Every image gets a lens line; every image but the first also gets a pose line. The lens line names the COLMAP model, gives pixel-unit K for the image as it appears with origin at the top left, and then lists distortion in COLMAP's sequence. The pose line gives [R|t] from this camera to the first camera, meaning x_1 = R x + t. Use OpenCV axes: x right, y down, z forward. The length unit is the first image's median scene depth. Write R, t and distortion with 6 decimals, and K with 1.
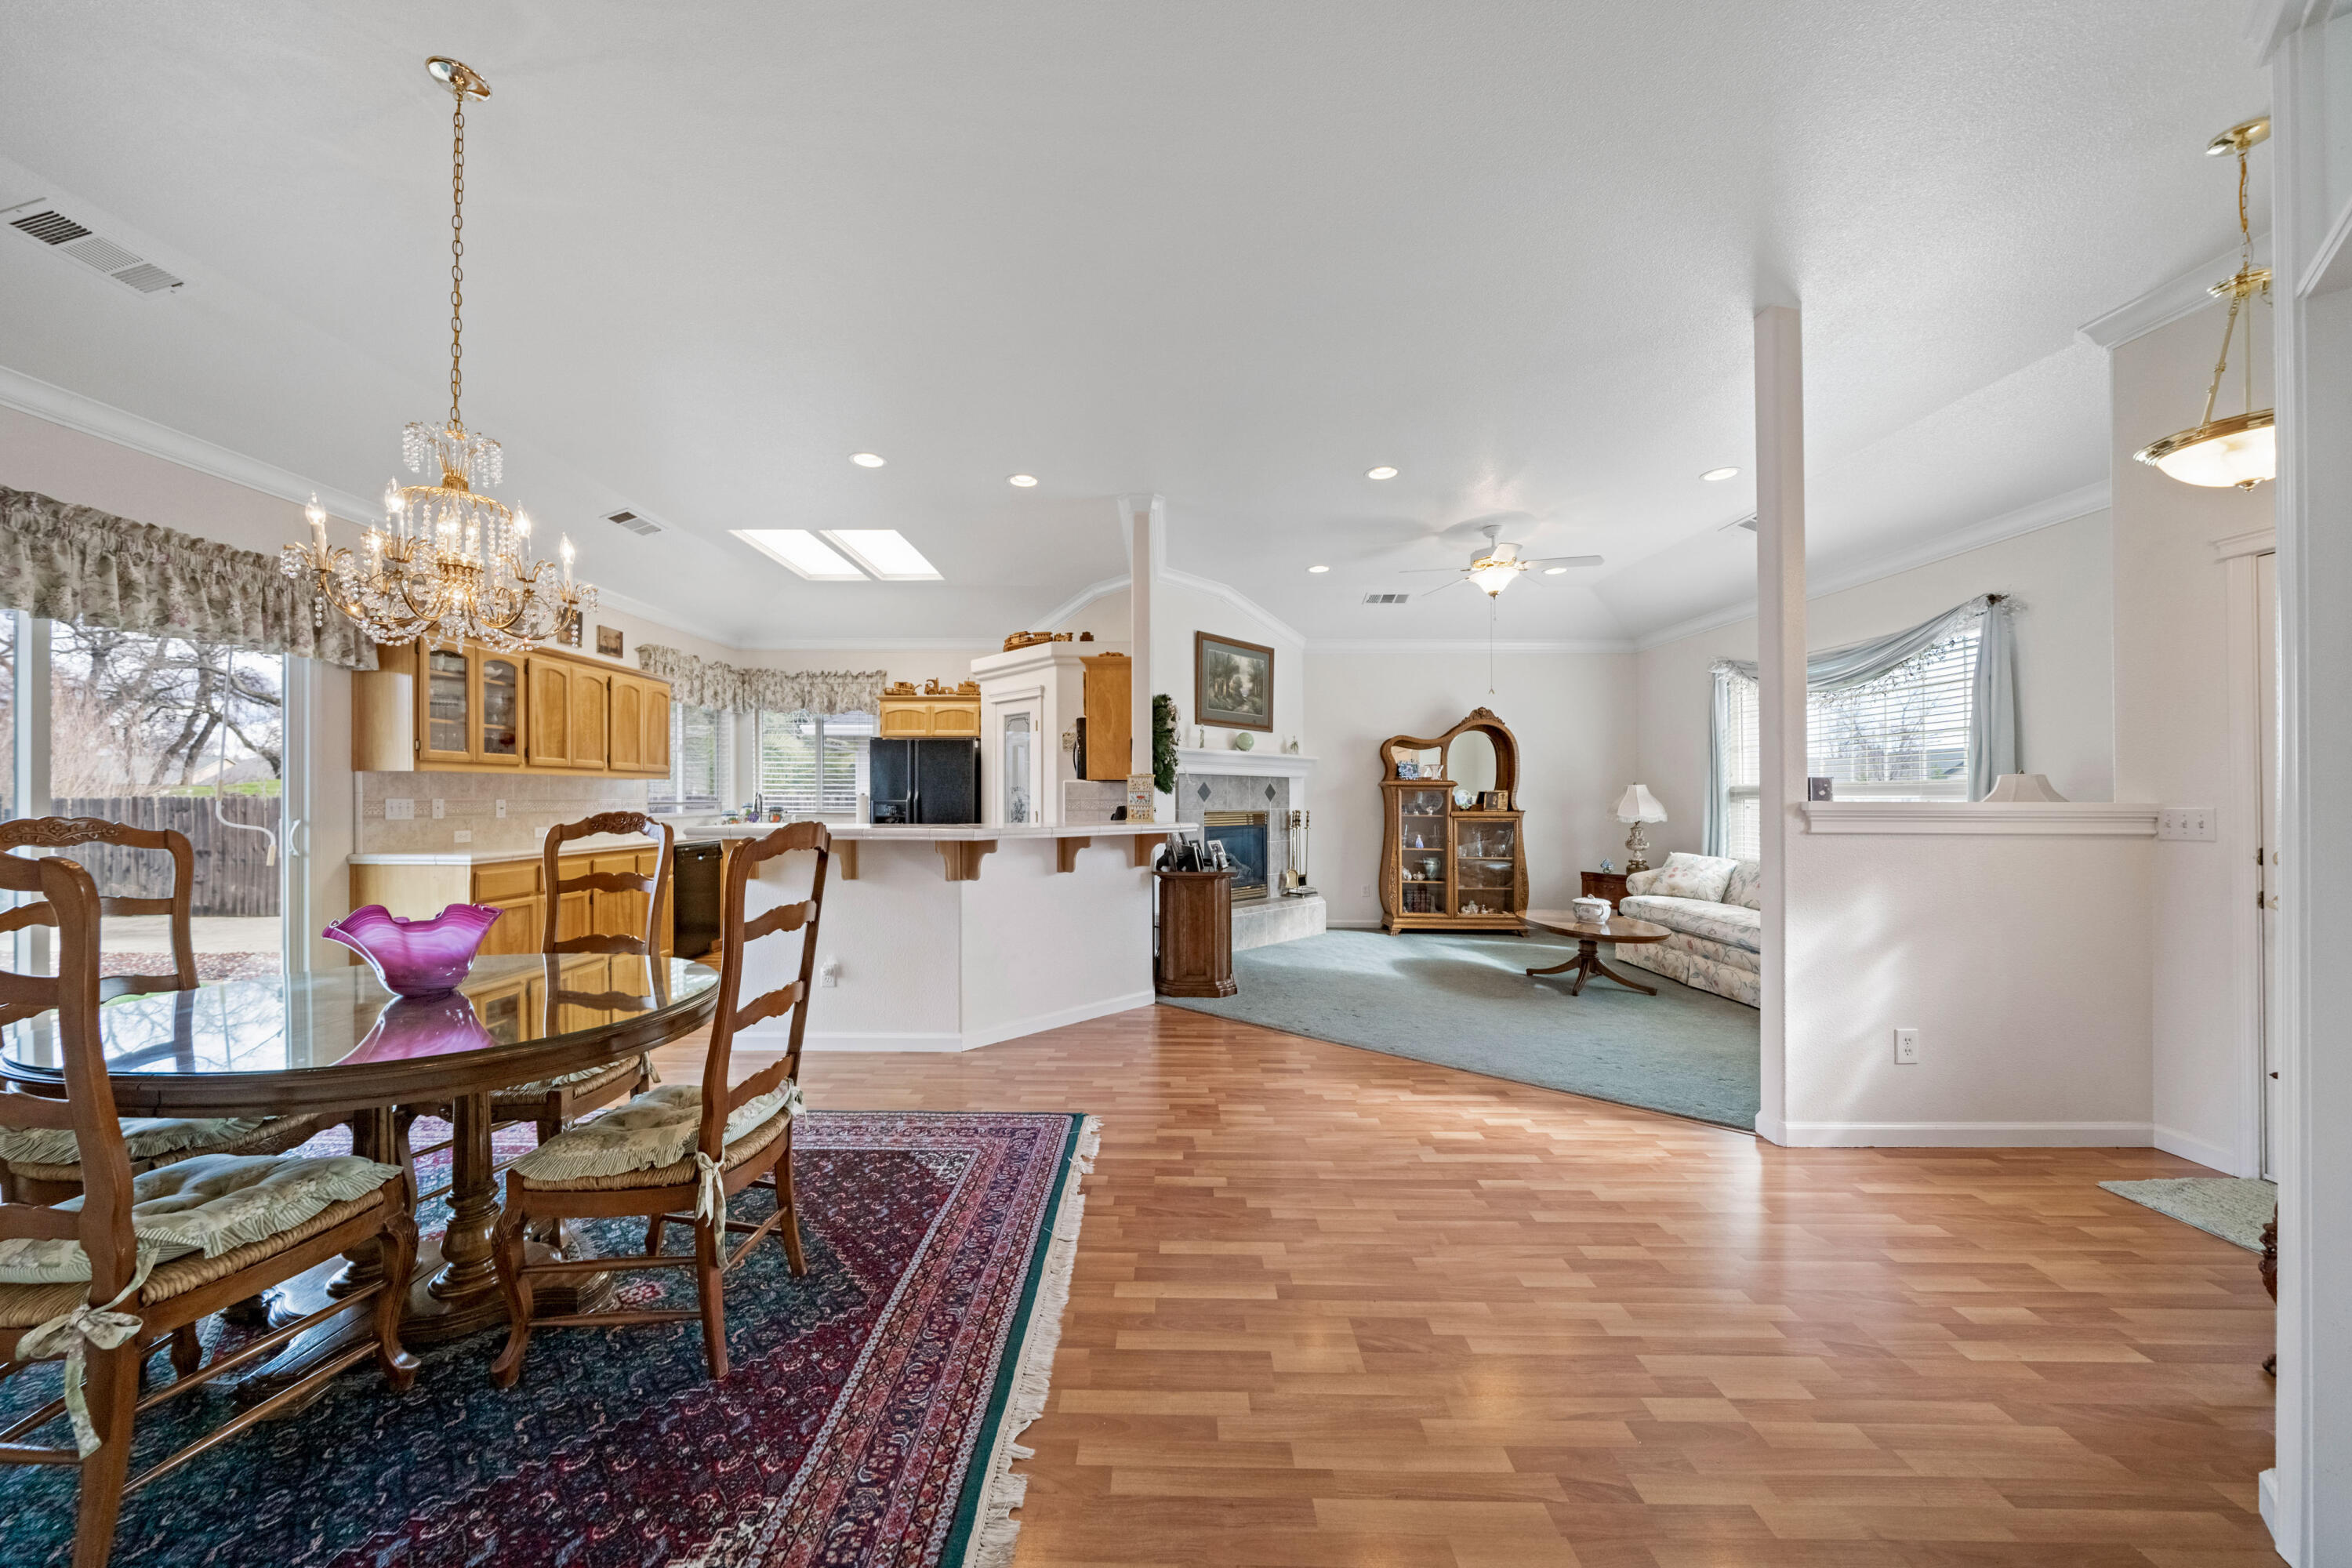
lens RADIAL K [[811.0, 0, 1150.3], [0, 811.0, 801.0], [0, 0, 1]] dist [-0.010149, 0.000901]
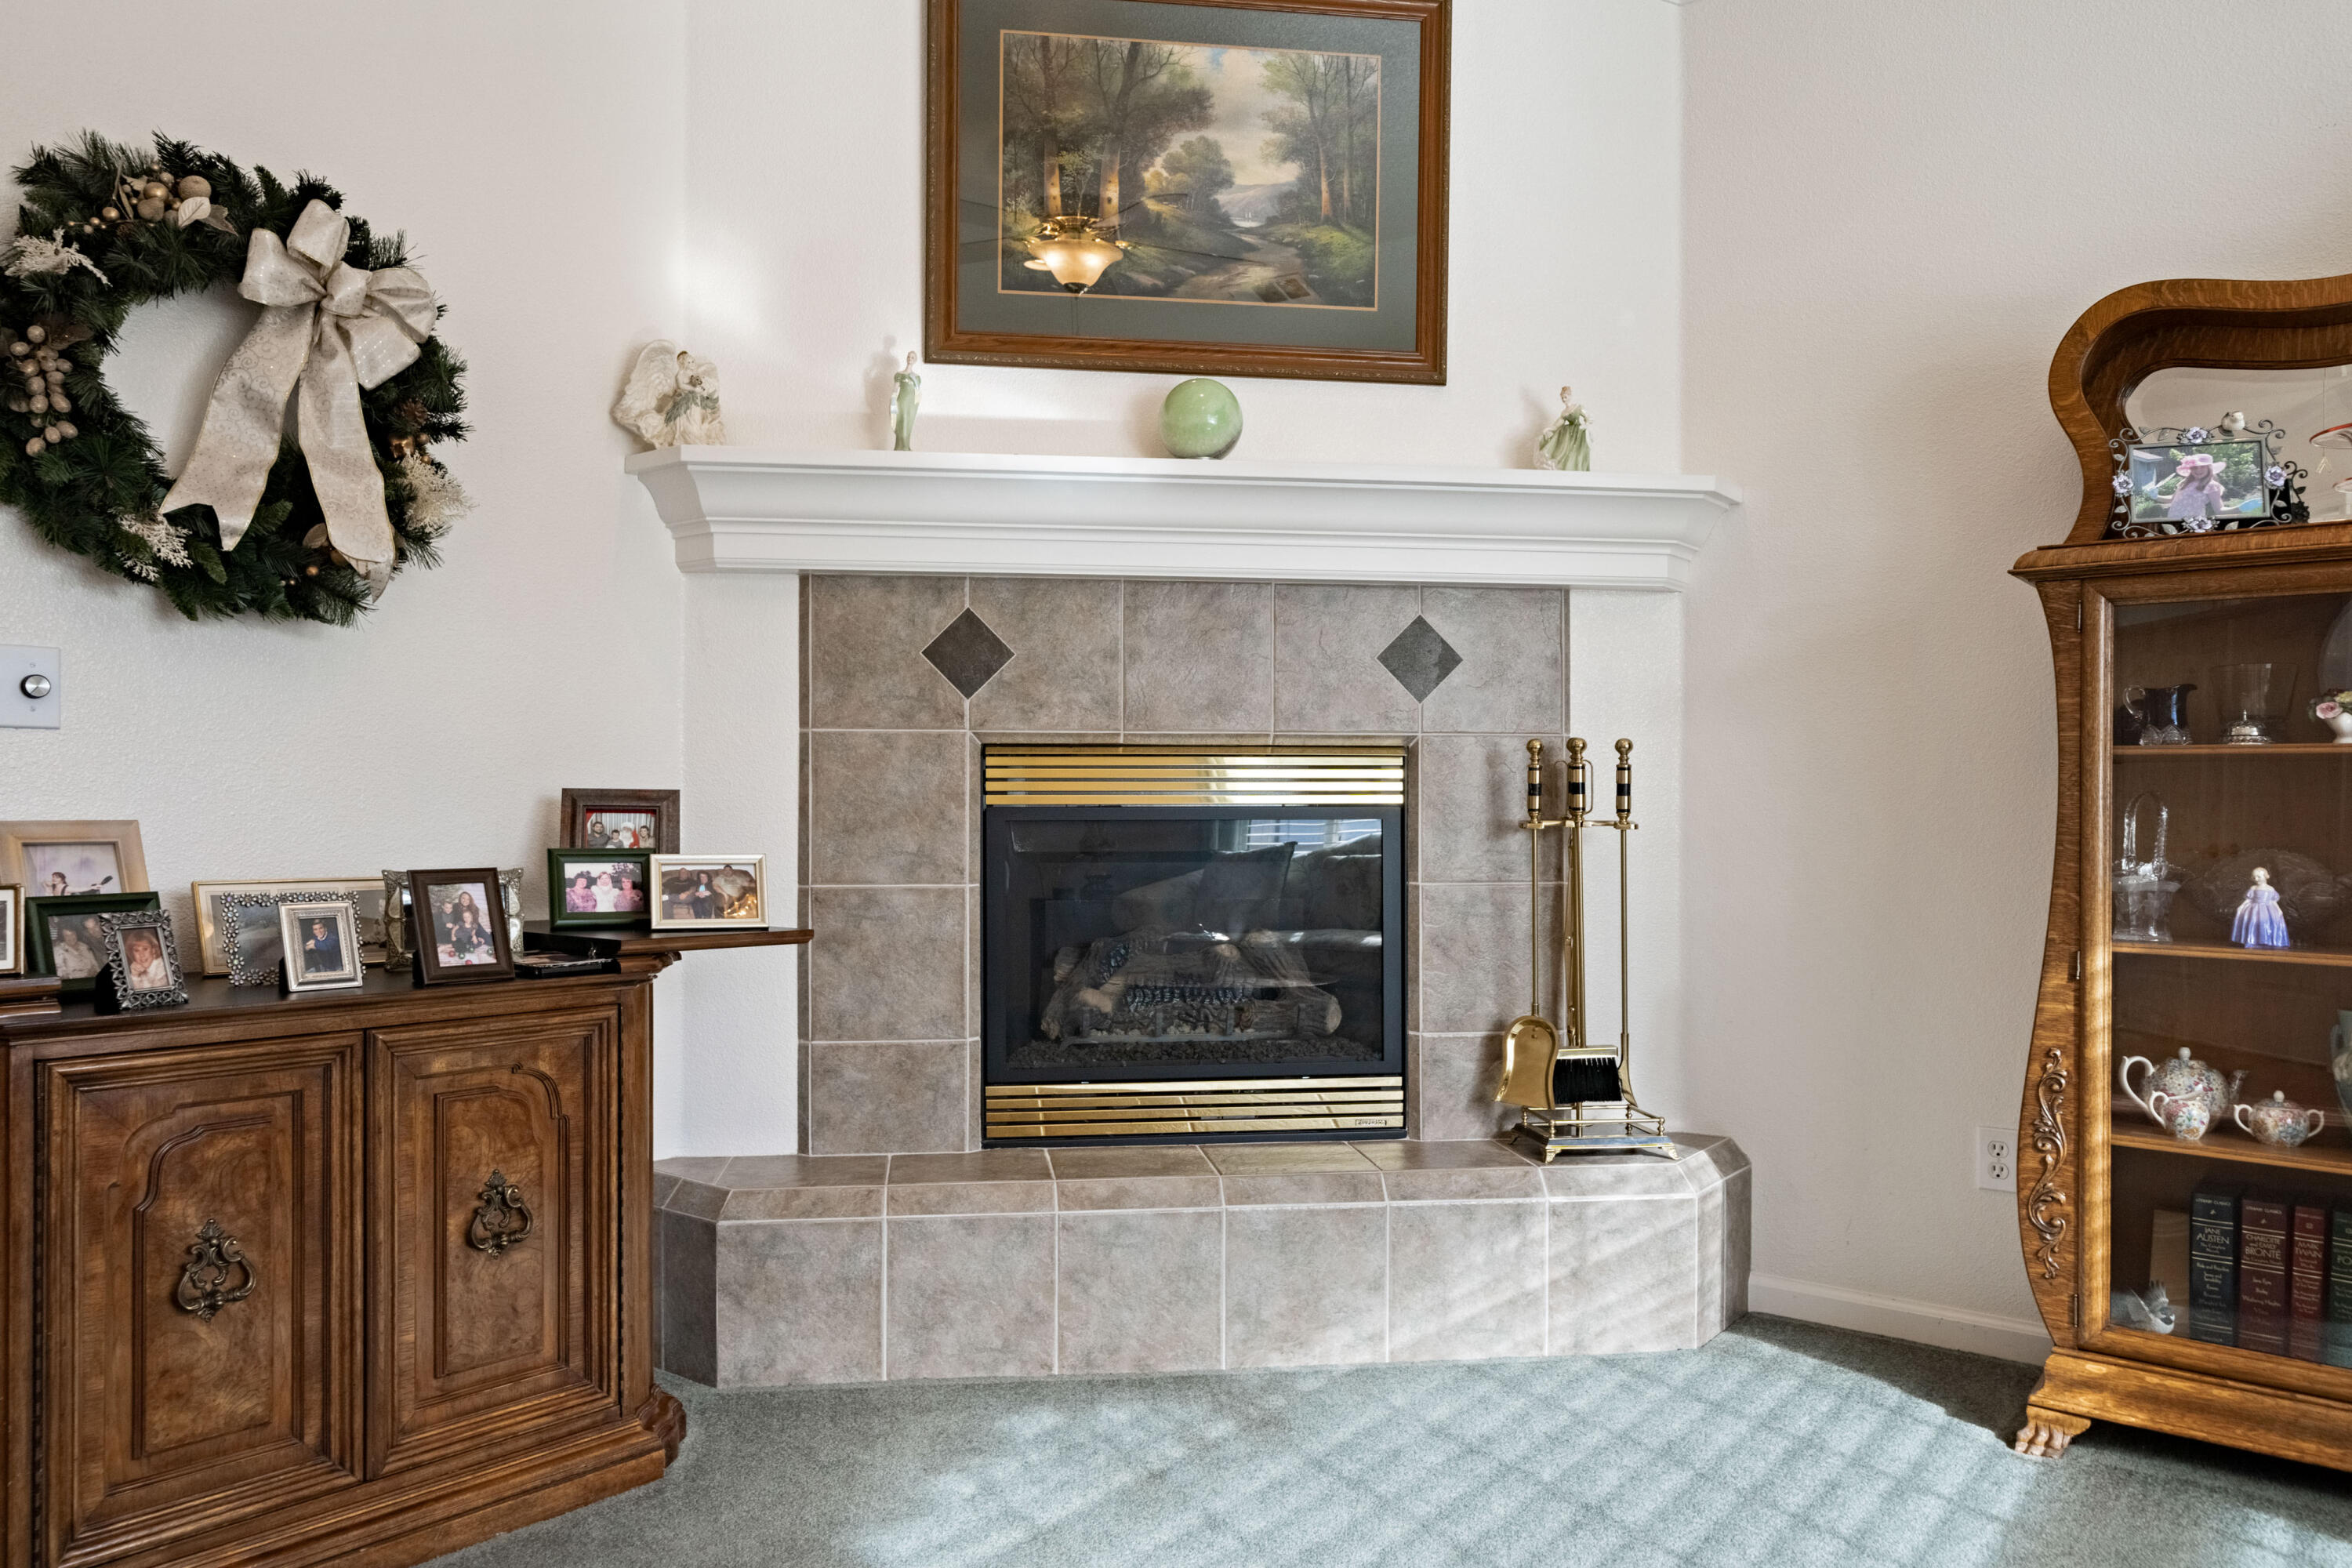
lens RADIAL K [[1633.8, 0, 1137.8], [0, 1633.8, 835.7], [0, 0, 1]] dist [0.001816, -0.003692]
pose [[0.791970, 0.007867, -0.610509, 0.384924], [-0.000977, 0.999932, 0.011618, 0.034811], [0.610559, -0.008605, 0.791924, 0.653084]]
